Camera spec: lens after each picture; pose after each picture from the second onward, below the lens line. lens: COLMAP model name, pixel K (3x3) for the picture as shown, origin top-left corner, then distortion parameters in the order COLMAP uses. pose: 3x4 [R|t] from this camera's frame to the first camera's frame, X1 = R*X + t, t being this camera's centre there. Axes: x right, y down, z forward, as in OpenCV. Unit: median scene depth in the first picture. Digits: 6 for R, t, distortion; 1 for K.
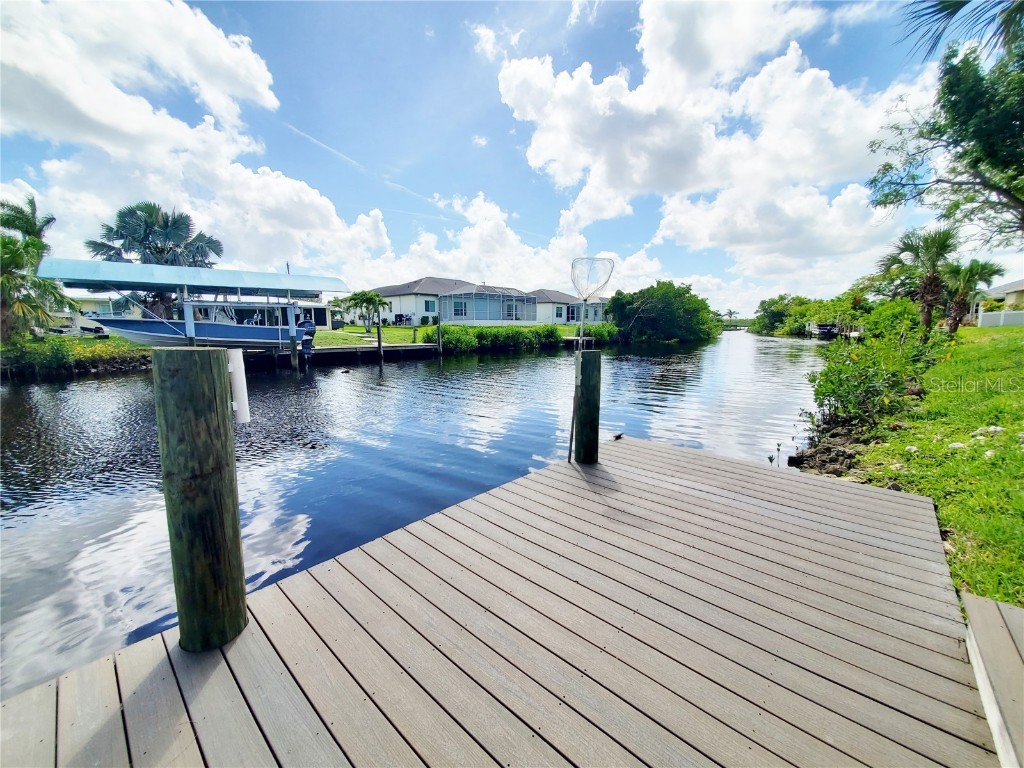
lens RADIAL K [[400.1, 0, 508.1], [0, 400.1, 389.5], [0, 0, 1]] dist [0.000927, -0.000020]
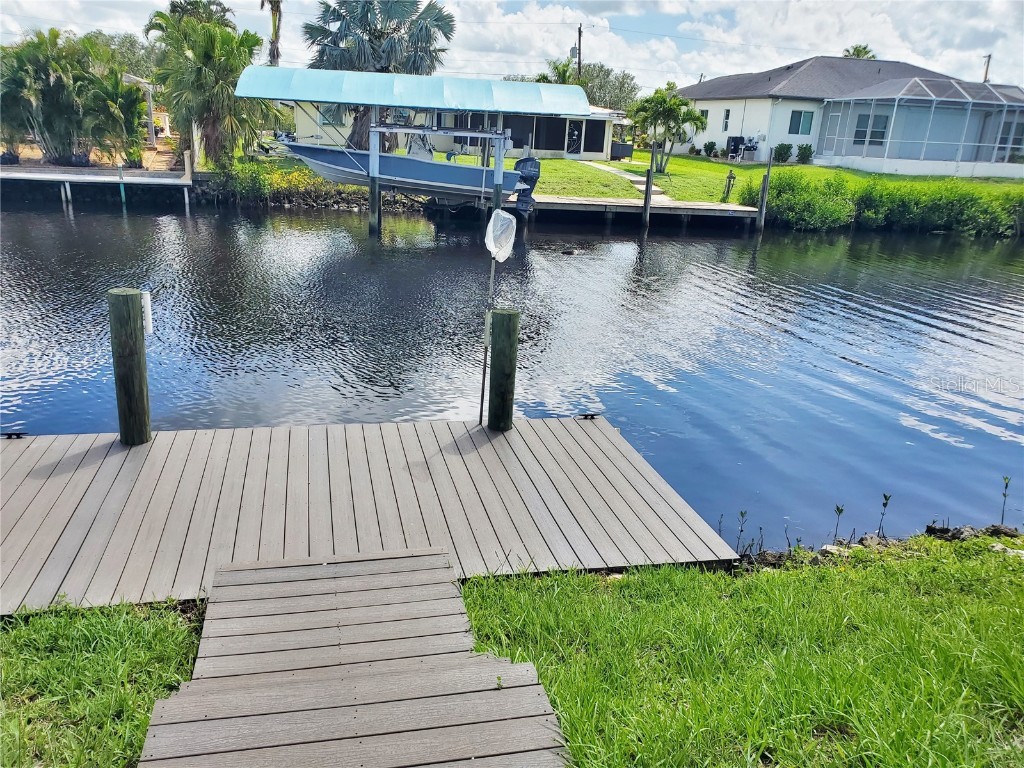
lens RADIAL K [[815.5, 0, 512.0], [0, 815.5, 384.0], [0, 0, 1]] dist [-0.003785, -0.006498]
pose [[0.823096, 0.212741, -0.526550, 0.129200], [-0.139558, 0.974523, 0.175579, -0.027293], [0.550488, -0.071034, 0.831816, -0.056927]]
